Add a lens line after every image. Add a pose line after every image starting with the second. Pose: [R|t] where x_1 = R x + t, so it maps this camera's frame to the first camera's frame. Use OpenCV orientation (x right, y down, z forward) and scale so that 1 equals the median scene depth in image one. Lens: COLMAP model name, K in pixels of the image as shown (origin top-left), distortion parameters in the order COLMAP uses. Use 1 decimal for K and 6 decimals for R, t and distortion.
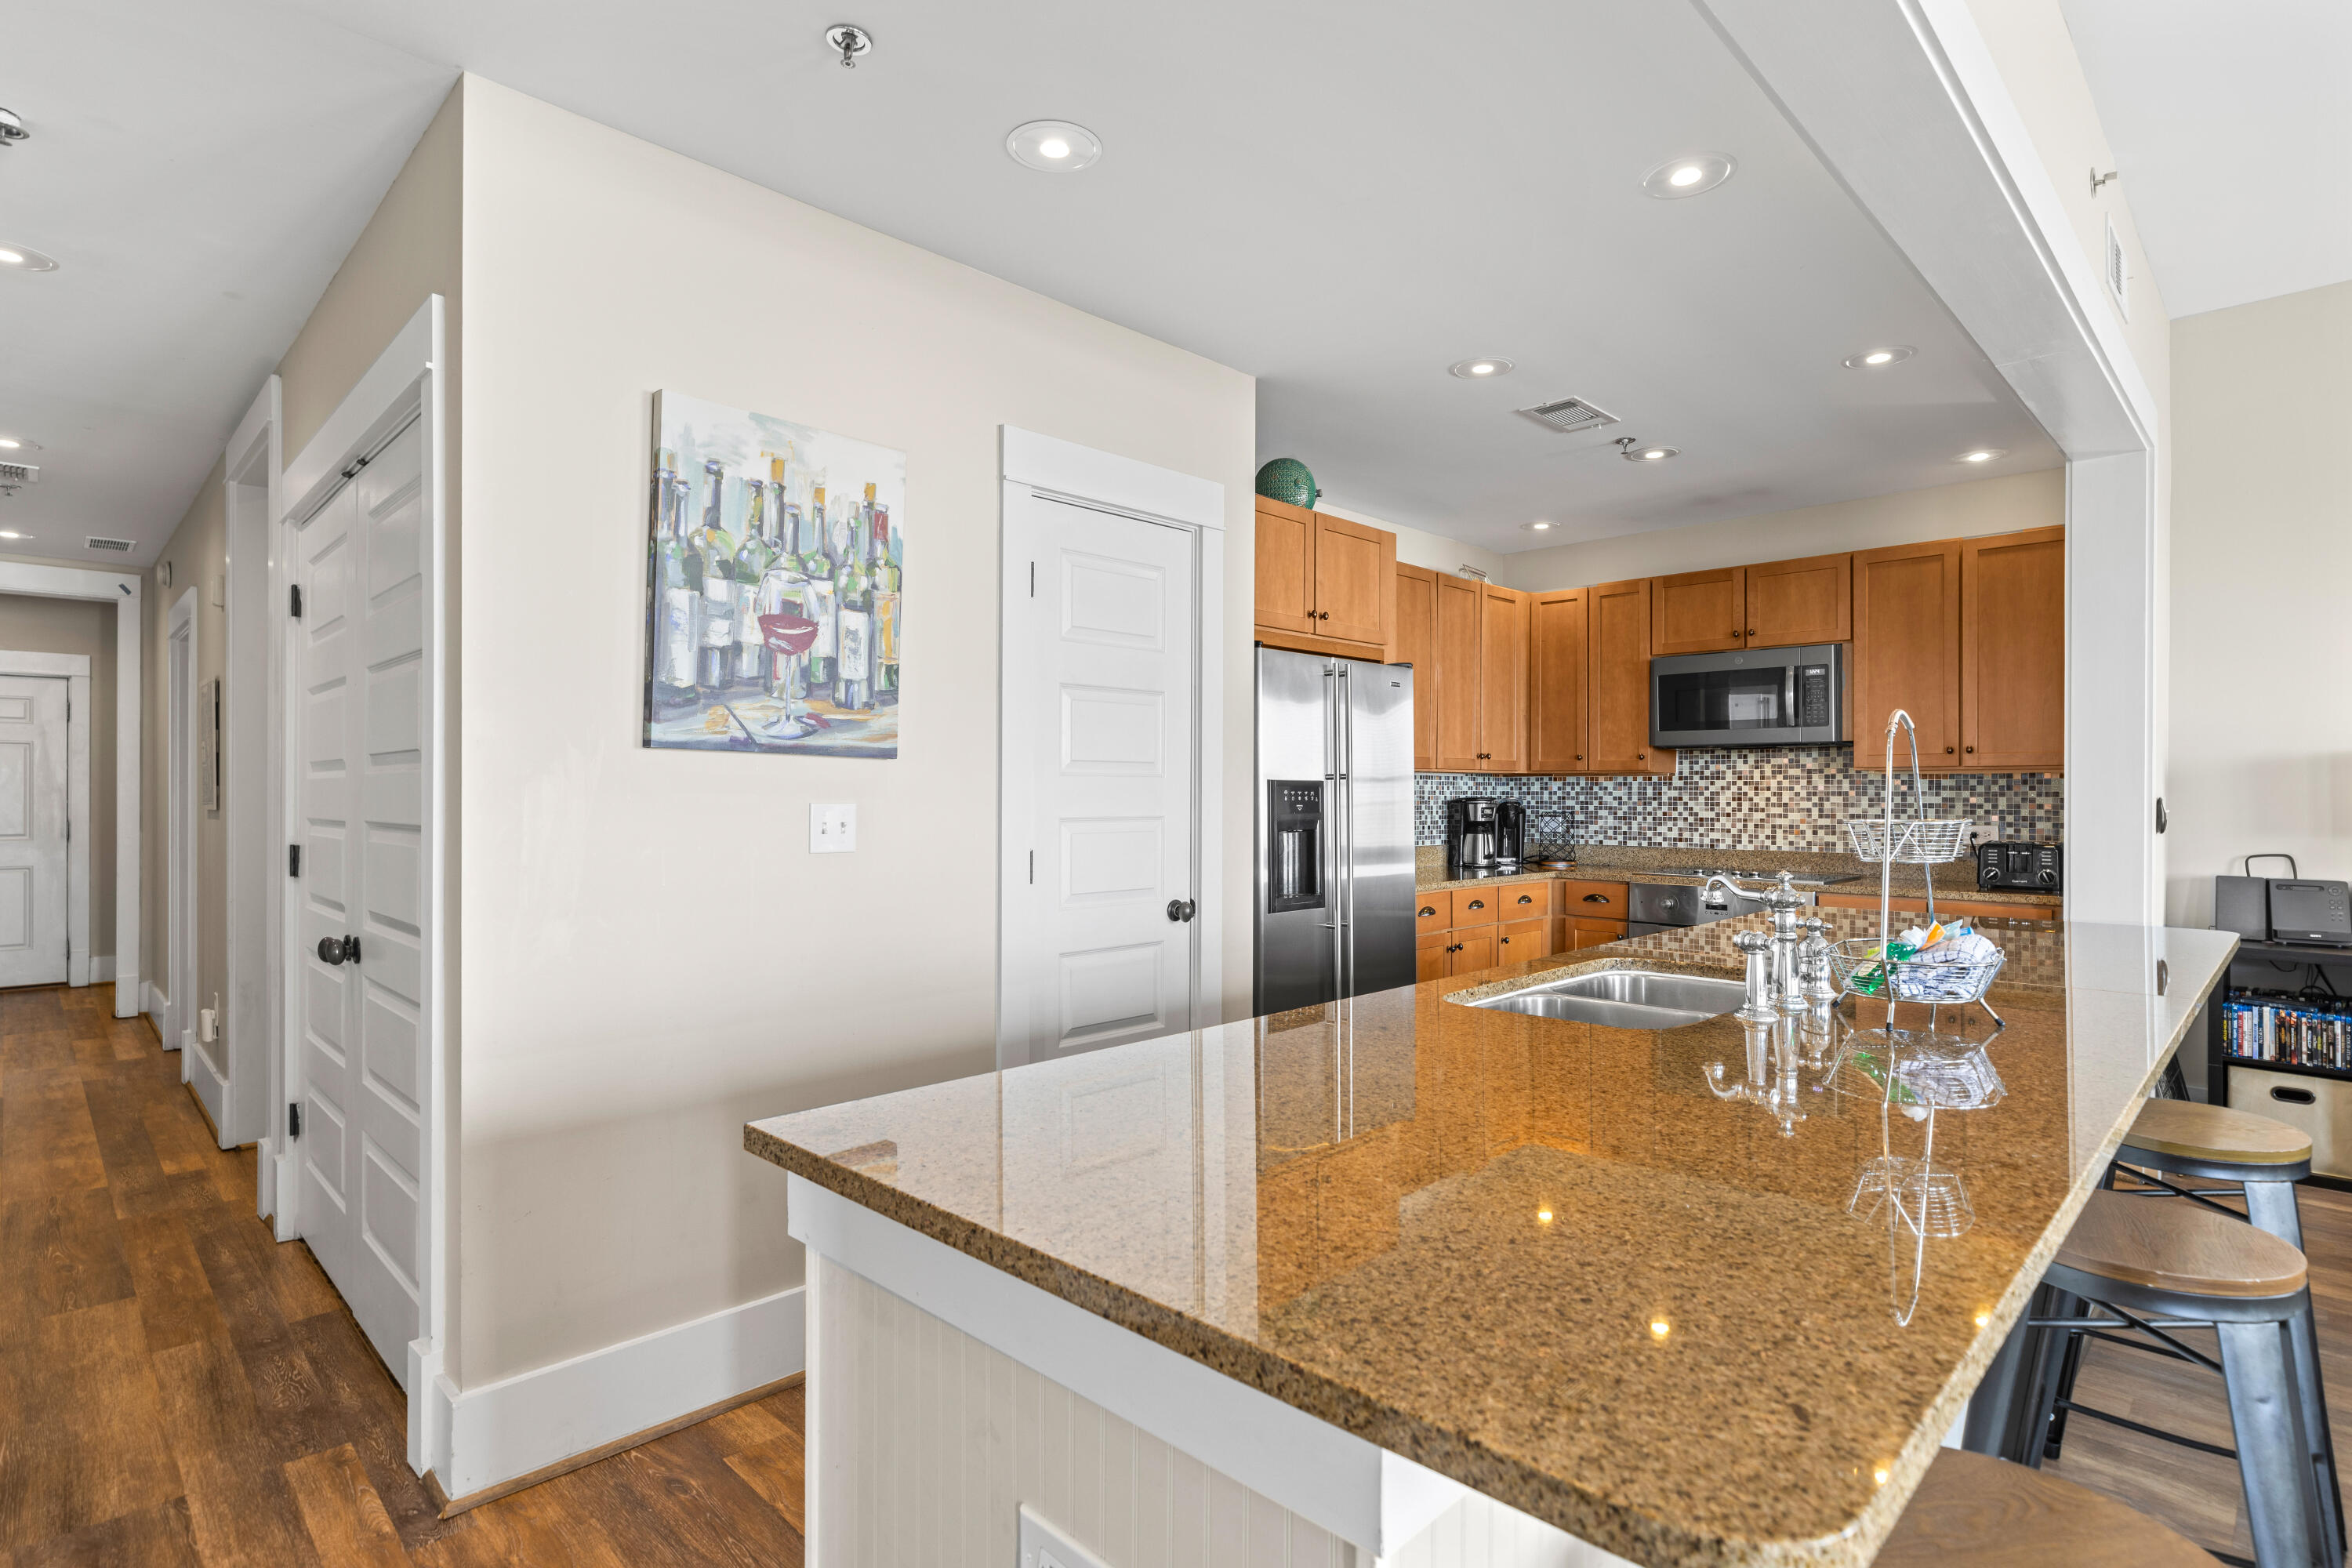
lens RADIAL K [[1156.8, 0, 1191.0], [0, 1156.8, 781.6], [0, 0, 1]] dist [-0.001816, 0.002251]
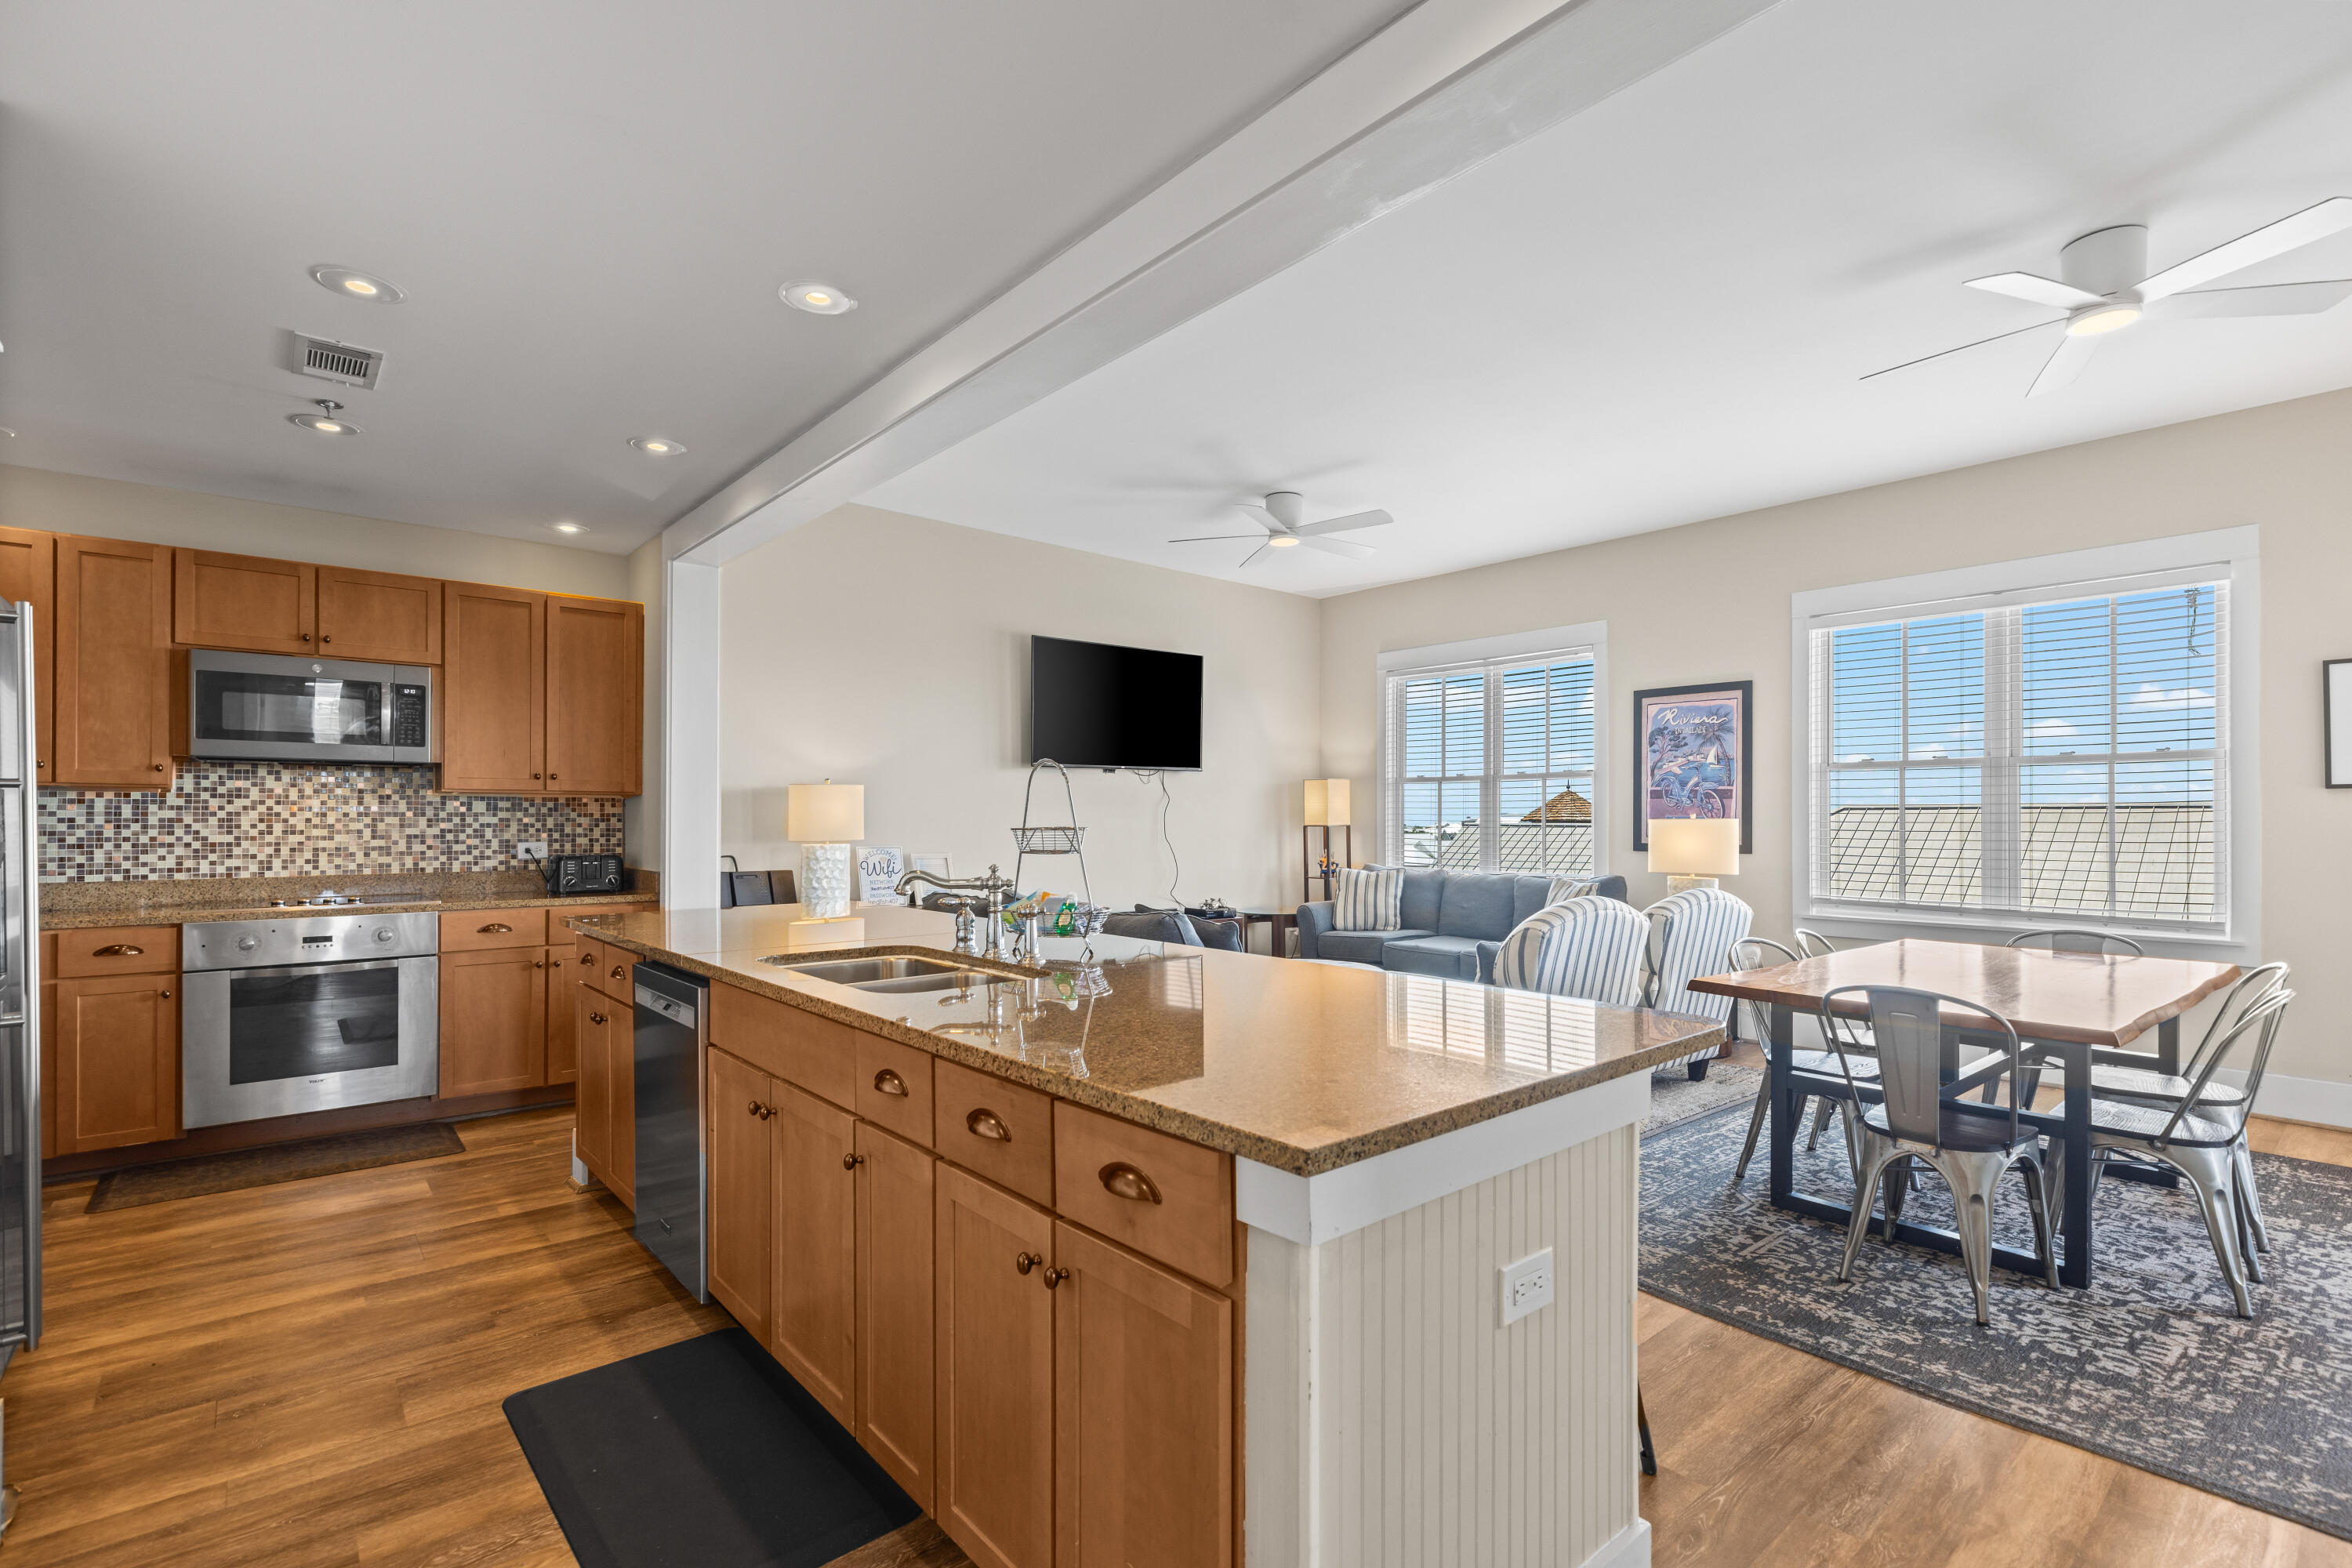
lens RADIAL K [[1059.3, 0, 1181.1], [0, 1059.3, 813.9], [0, 0, 1]] dist [0.005457, -0.002657]
pose [[0.086598, 0.003339, 0.996238, -0.317968], [-0.009603, 0.999951, -0.002516, 0.006234], [-0.996197, -0.009349, 0.086625, 0.261813]]
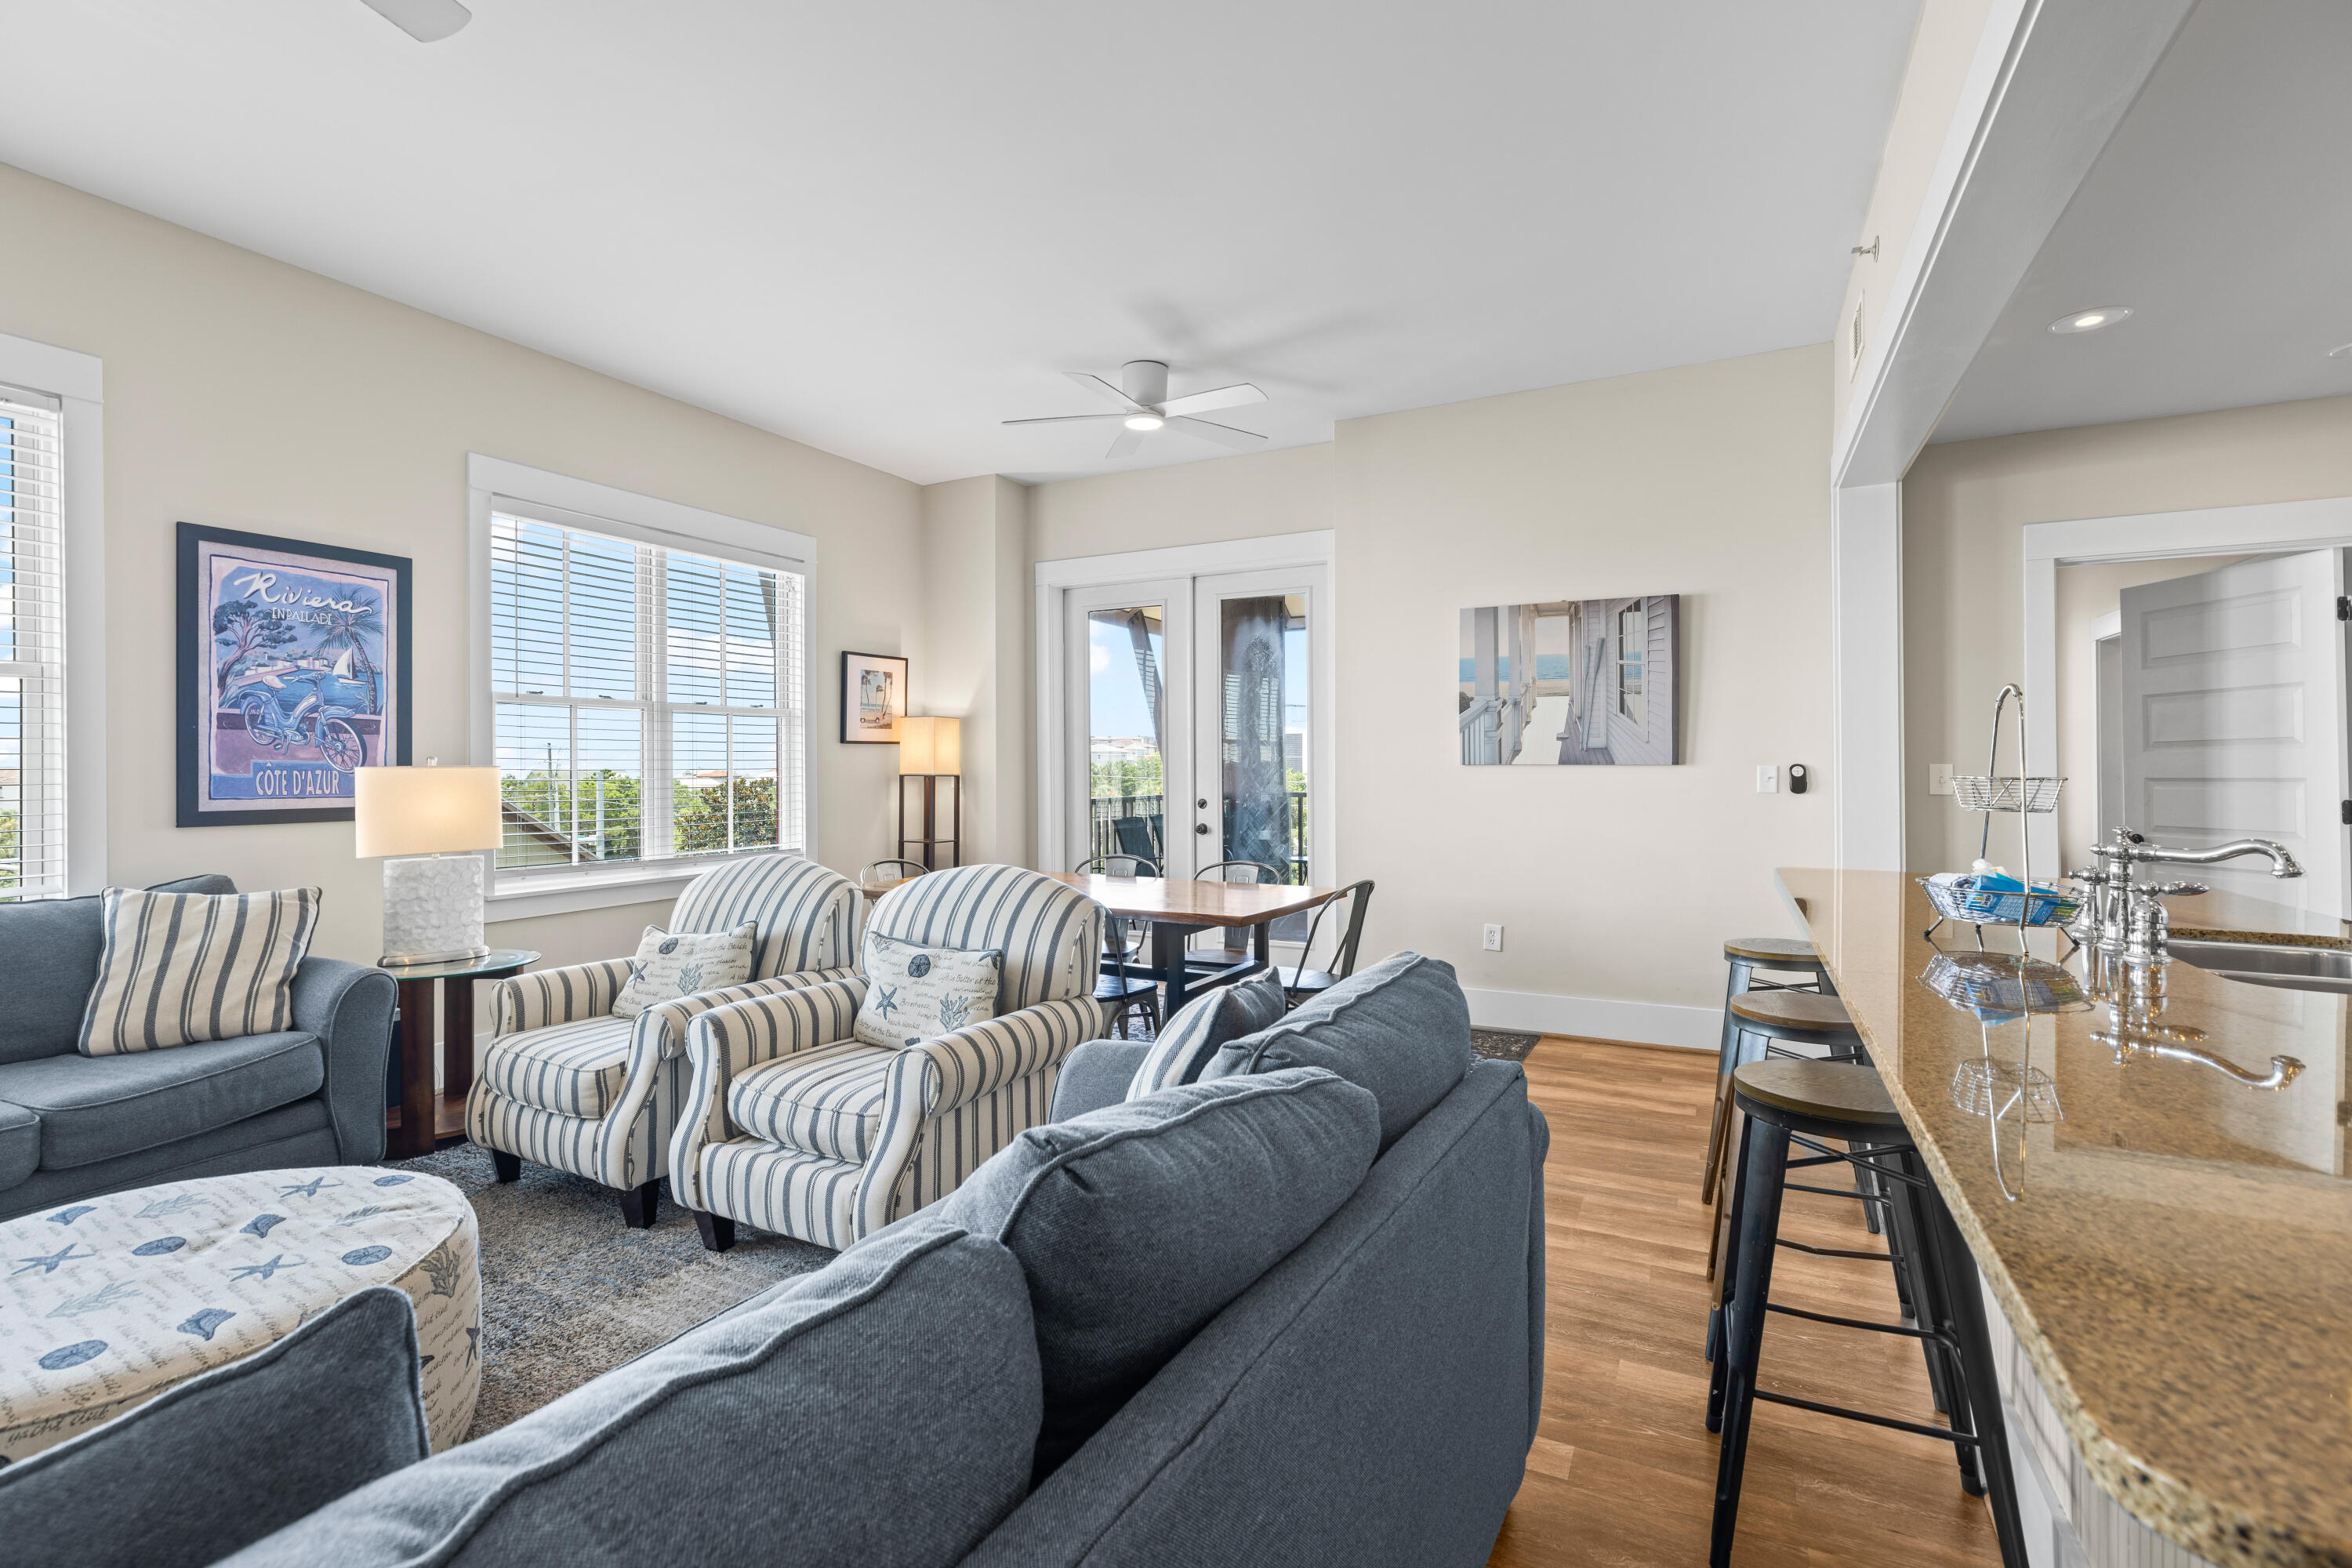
lens RADIAL K [[1059.3, 0, 1173.0], [0, 1059.3, 764.5], [0, 0, 1]] dist [0.005457, -0.002657]
pose [[-0.956129, -0.000413, -0.292947, 0.665525], [0.002826, 0.999939, -0.010633, 0.011717], [0.292934, -0.010994, -0.956069, 0.680254]]
